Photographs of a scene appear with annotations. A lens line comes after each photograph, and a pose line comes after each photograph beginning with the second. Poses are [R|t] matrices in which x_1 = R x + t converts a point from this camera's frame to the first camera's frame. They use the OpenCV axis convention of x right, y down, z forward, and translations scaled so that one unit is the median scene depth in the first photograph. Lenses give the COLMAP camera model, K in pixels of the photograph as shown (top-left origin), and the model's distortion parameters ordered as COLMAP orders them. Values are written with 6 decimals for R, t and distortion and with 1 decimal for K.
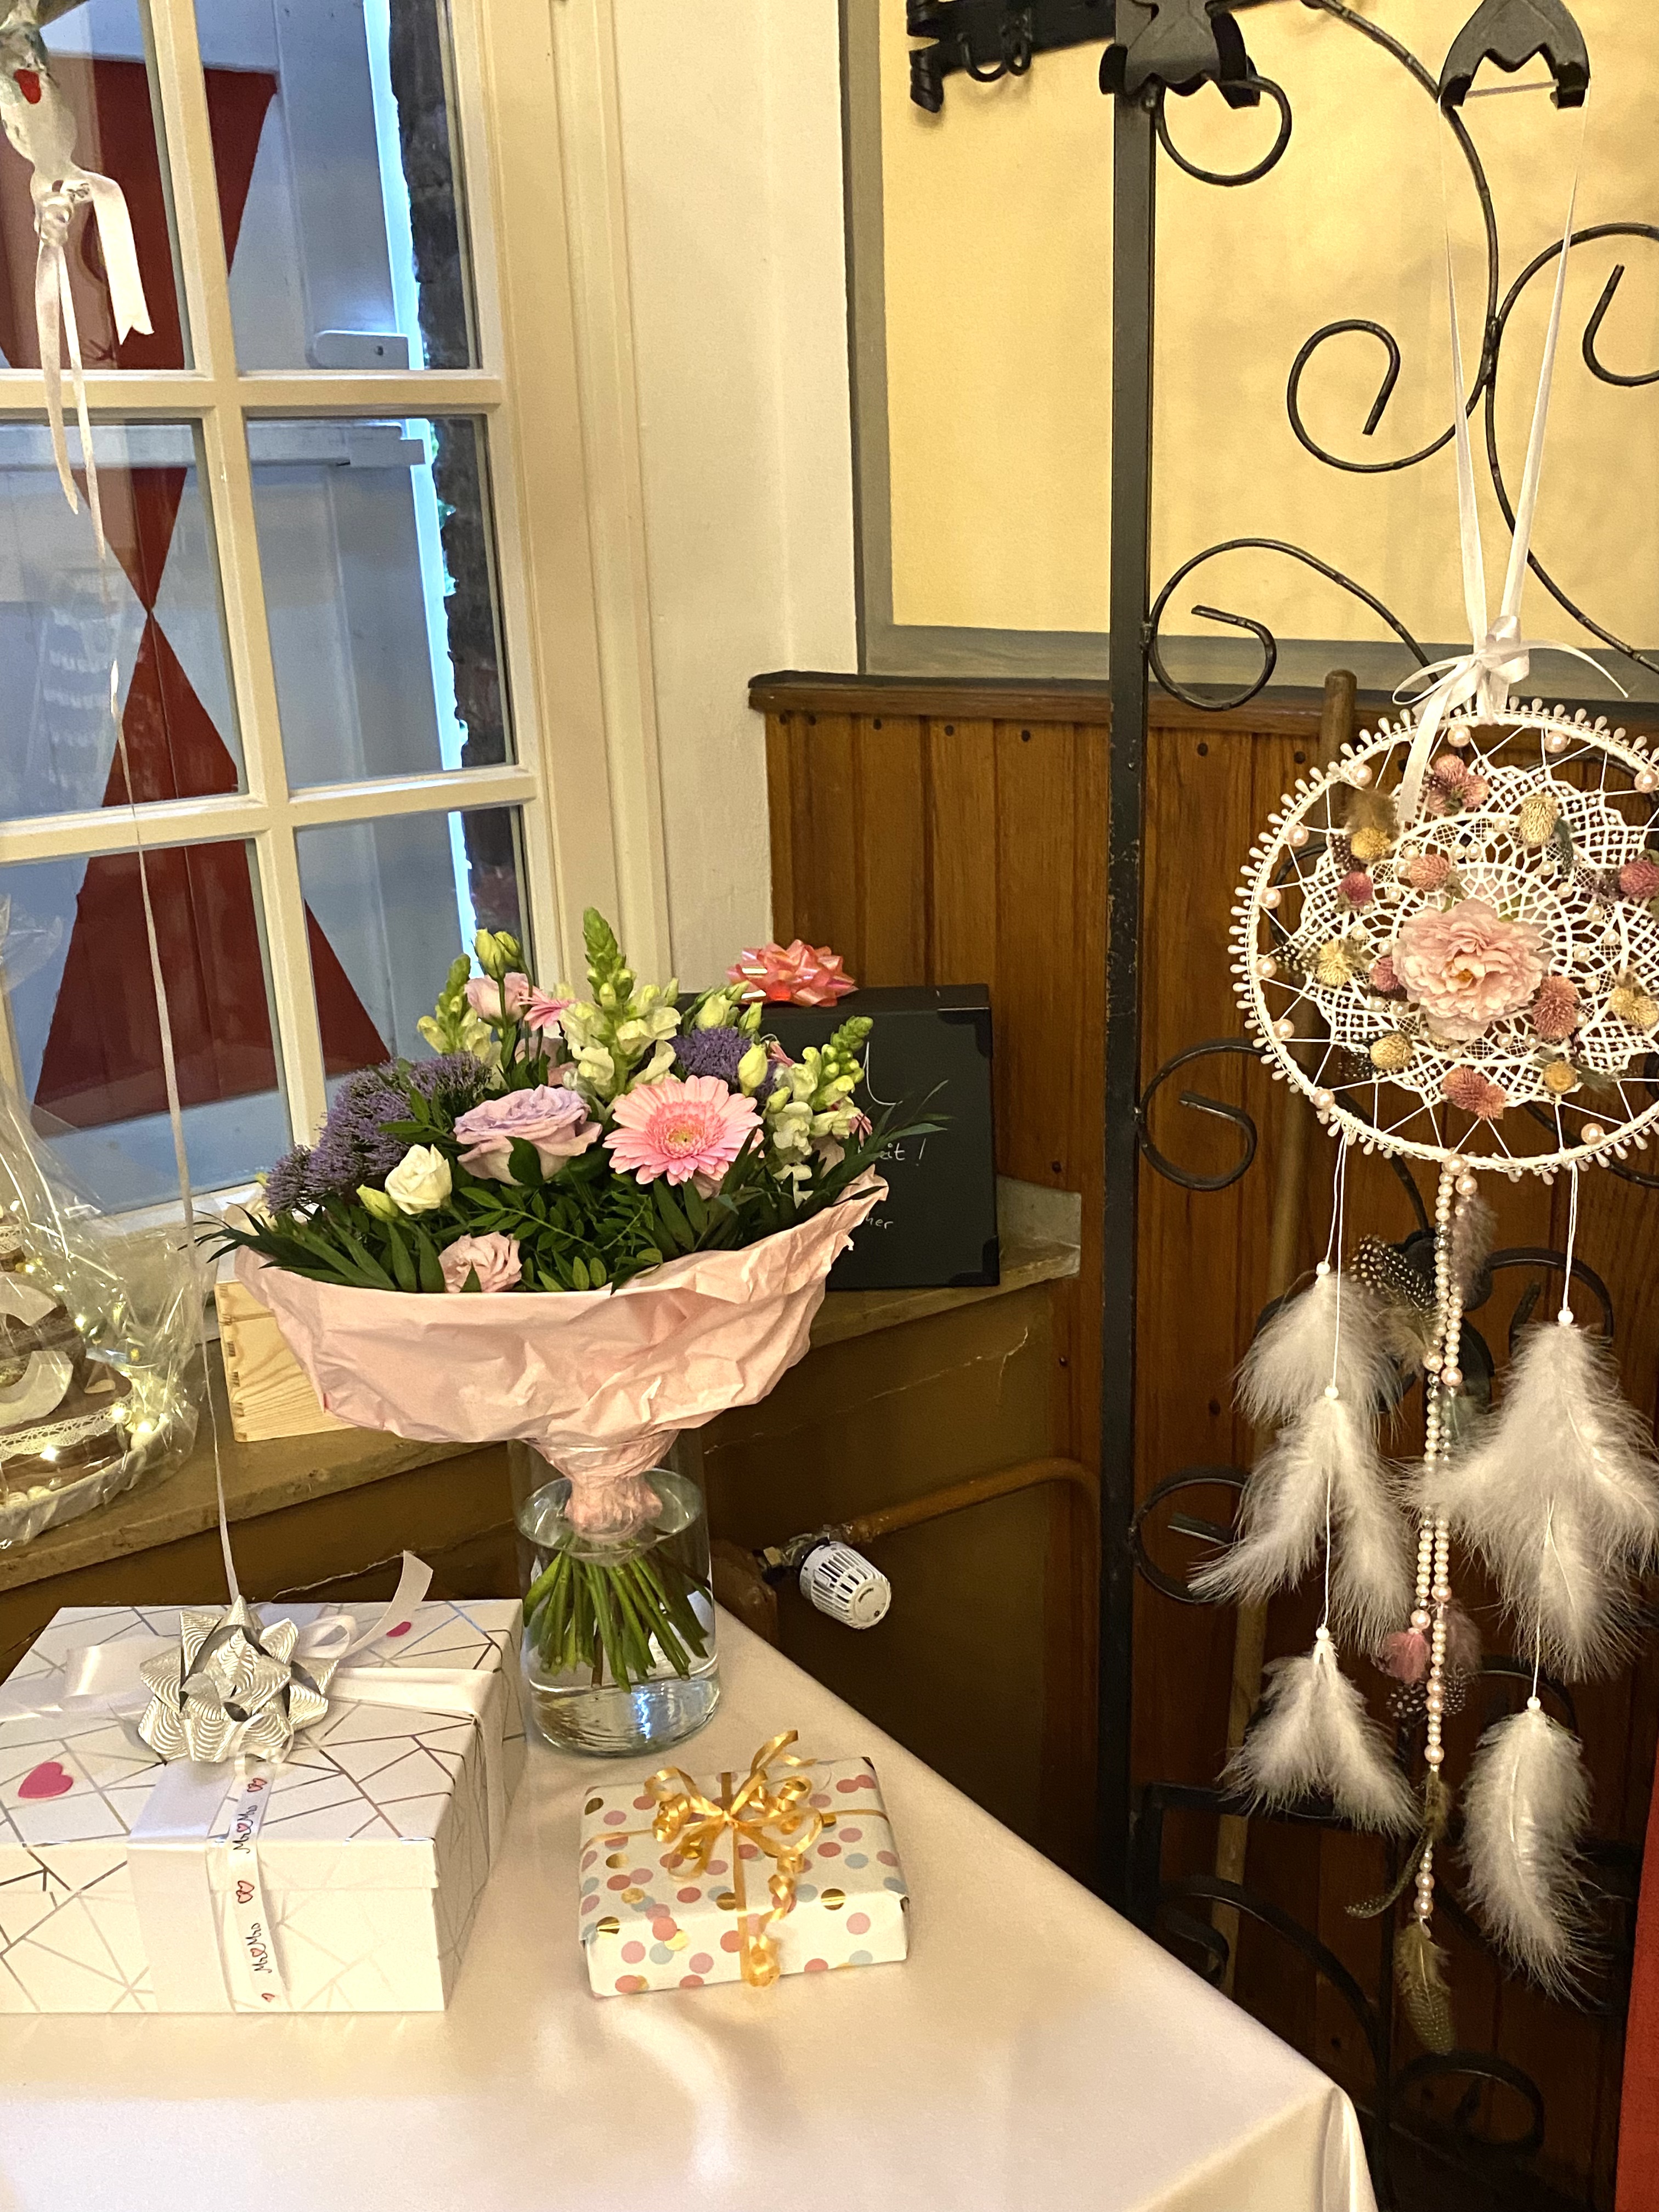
lens RADIAL K [[2005.0, 0, 829.5], [0, 2005.0, 1106.0], [0, 0, 1]] dist [0.139665, -0.384648]
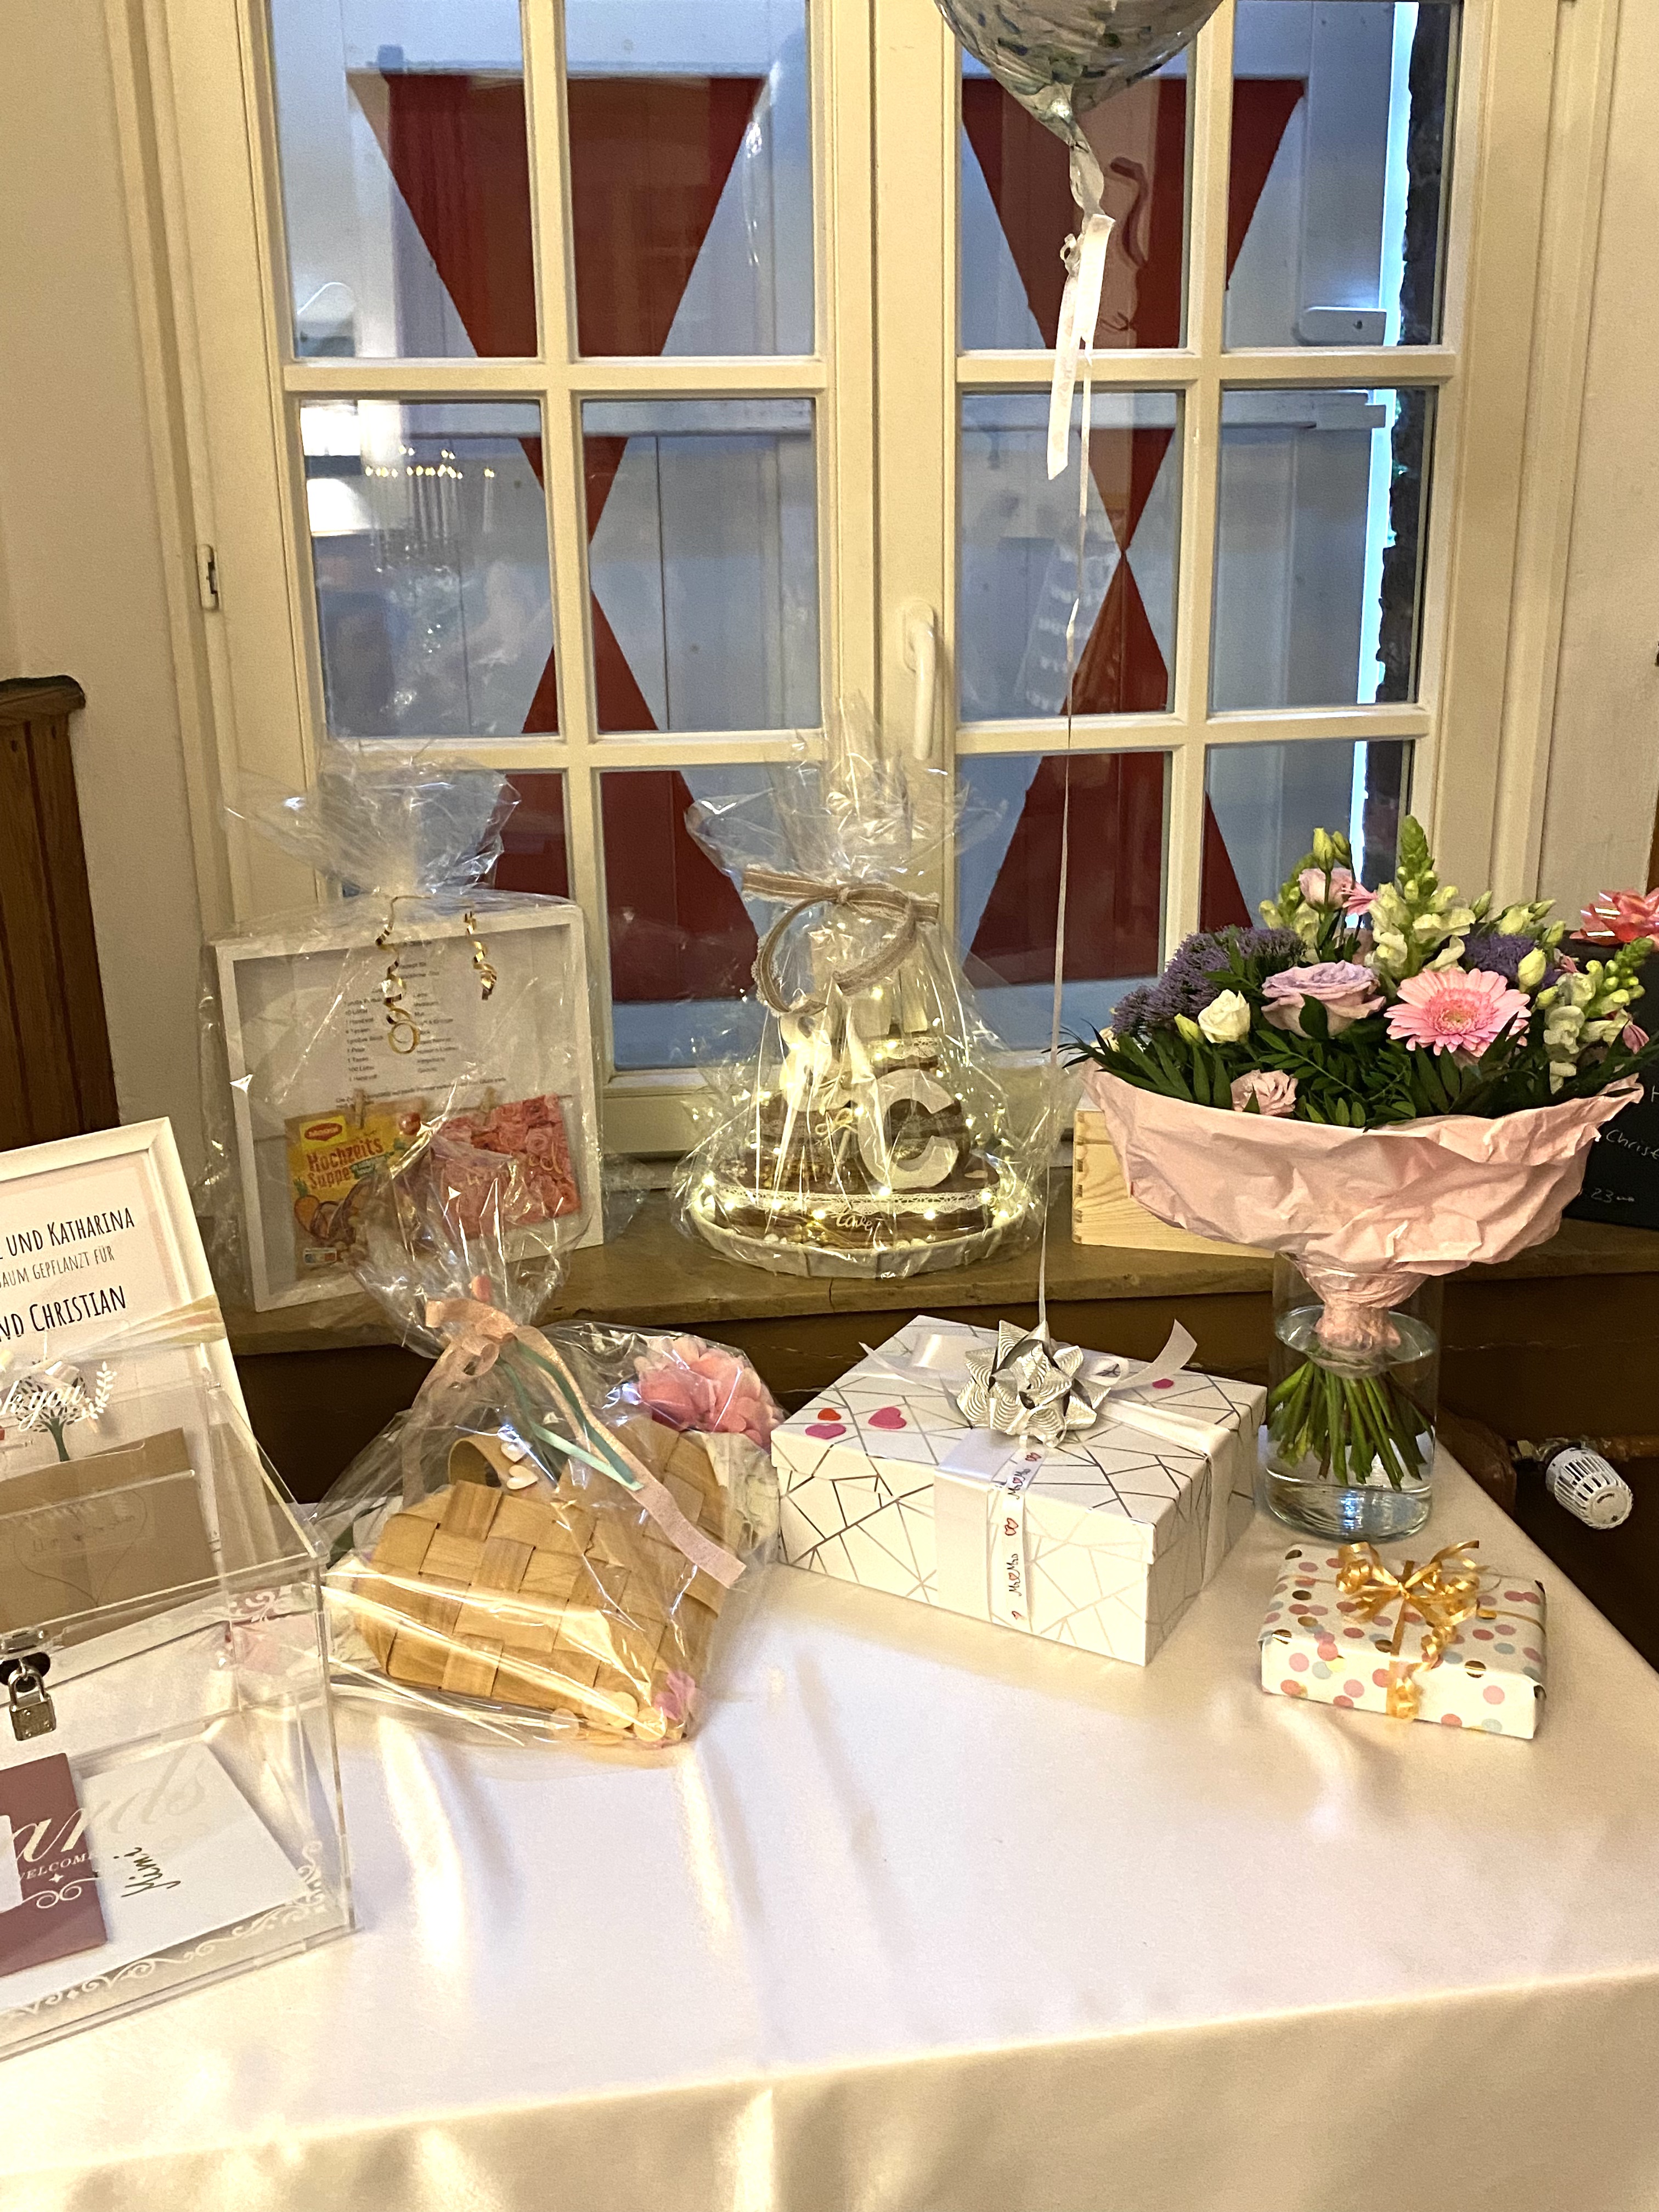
lens RADIAL K [[2005.0, 0, 829.5], [0, 2005.0, 1106.0], [0, 0, 1]] dist [0.139665, -0.384648]
pose [[0.890535, 0.158799, -0.426298, 0.109947], [-0.148231, 0.987245, 0.058101, 0.050210], [0.430087, 0.011450, 0.902715, -0.214810]]
